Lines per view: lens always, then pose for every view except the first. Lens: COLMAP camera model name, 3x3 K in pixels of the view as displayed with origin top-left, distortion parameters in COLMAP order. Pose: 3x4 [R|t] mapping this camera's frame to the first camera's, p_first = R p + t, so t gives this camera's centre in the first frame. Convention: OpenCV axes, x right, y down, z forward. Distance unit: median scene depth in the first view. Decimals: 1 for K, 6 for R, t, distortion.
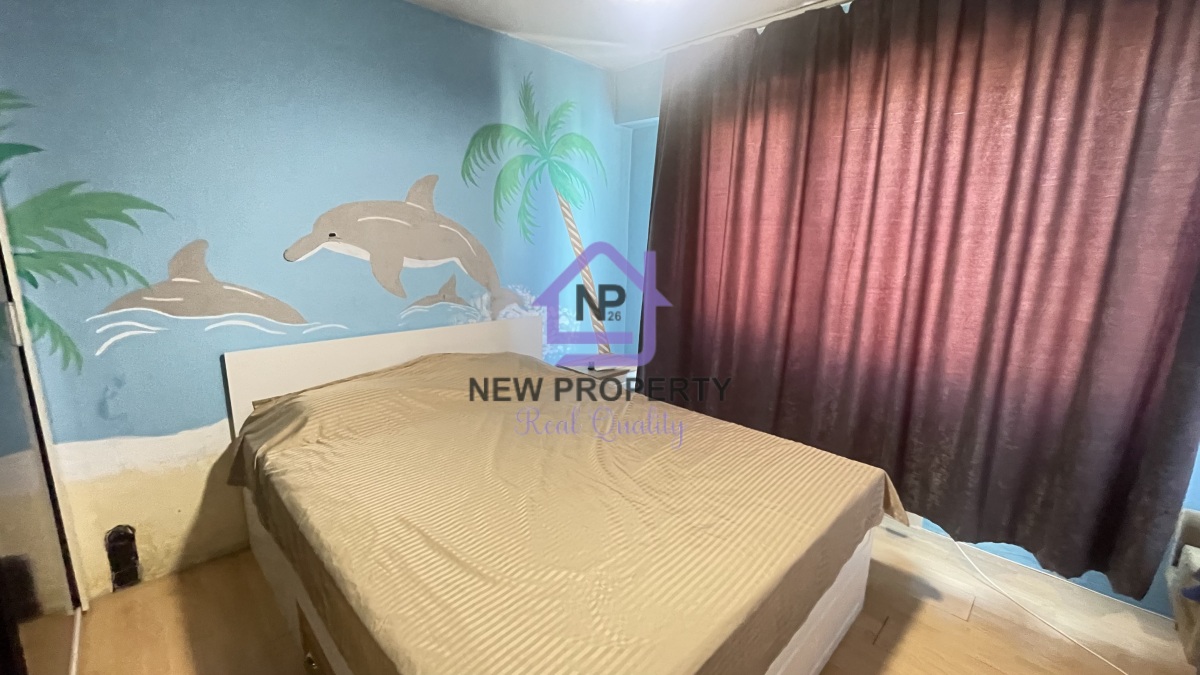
lens RADIAL K [[480.0, 0, 600.0], [0, 480.0, 337.5], [0, 0, 1]] dist [0.001763, 0.000100]
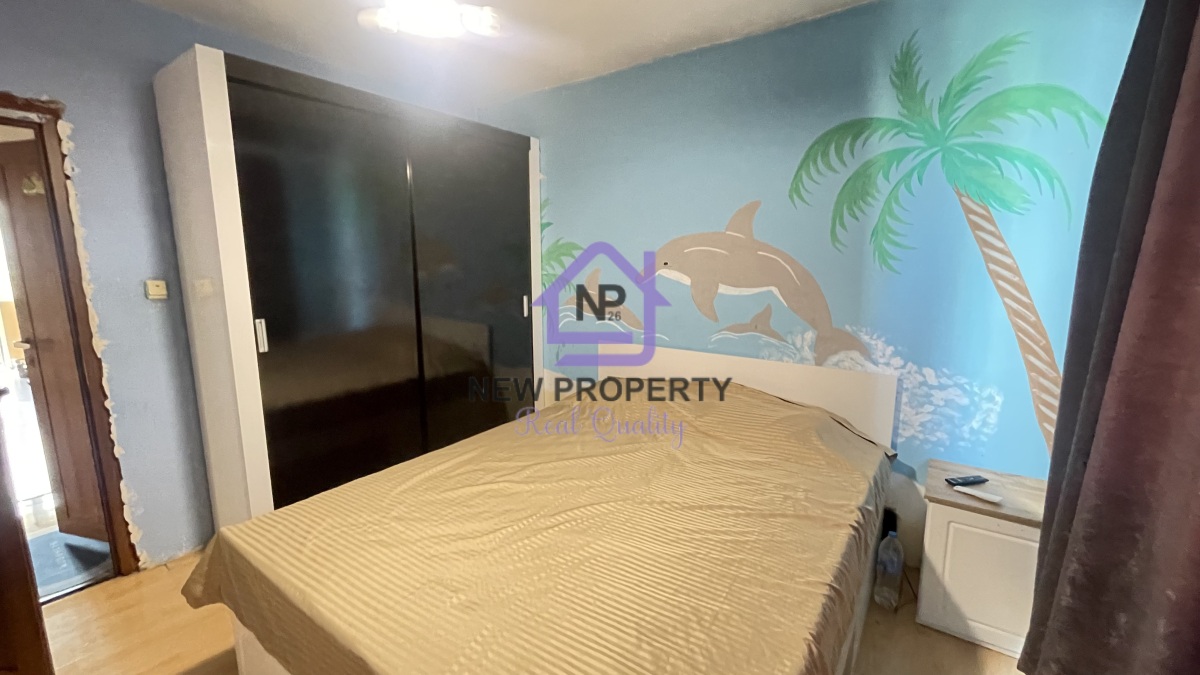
lens RADIAL K [[480.0, 0, 600.0], [0, 480.0, 337.5], [0, 0, 1]] dist [0.001763, 0.000100]
pose [[0.184942, 0.141446, -0.972517, 0.511290], [-0.195820, 0.975048, 0.104575, -0.098096], [0.963043, 0.171098, 0.208025, 0.484265]]
